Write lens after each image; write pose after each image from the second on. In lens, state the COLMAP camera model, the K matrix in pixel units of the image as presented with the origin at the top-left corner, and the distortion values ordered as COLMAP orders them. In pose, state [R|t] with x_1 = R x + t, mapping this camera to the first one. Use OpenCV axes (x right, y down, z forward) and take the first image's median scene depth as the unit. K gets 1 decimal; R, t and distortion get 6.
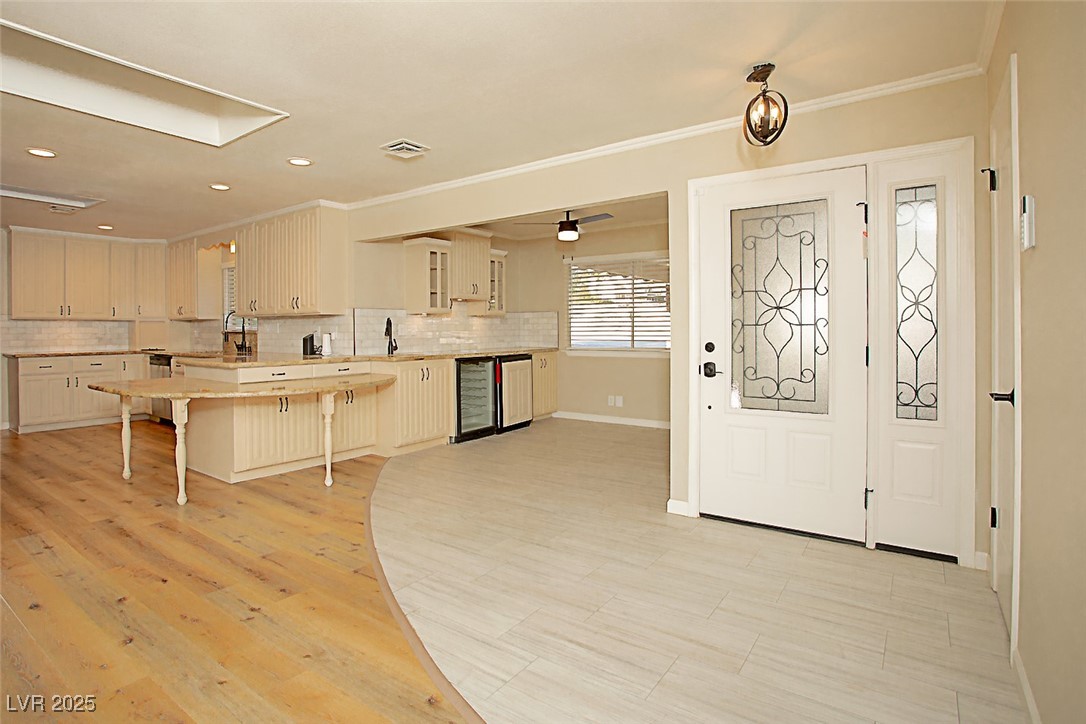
lens RADIAL K [[566.2, 0, 535.6], [0, 566.2, 331.3], [0, 0, 1]] dist [-0.081681, 0.032203]
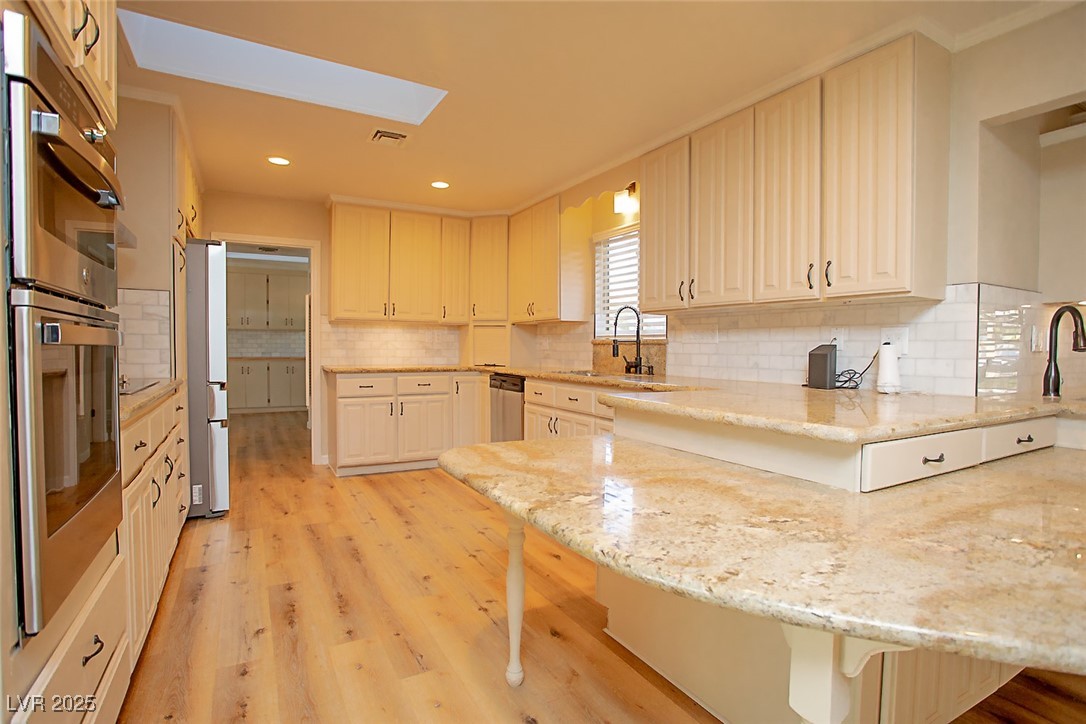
lens RADIAL K [[550.6, 0, 543.0], [0, 550.6, 362.0], [0, 0, 1]] dist [-0.052508, 0.000164]
pose [[0.906566, 0.024316, -0.421362, -0.434406], [-0.015202, 0.999572, 0.024975, 0.012485], [0.421789, -0.016236, 0.906549, 0.494070]]
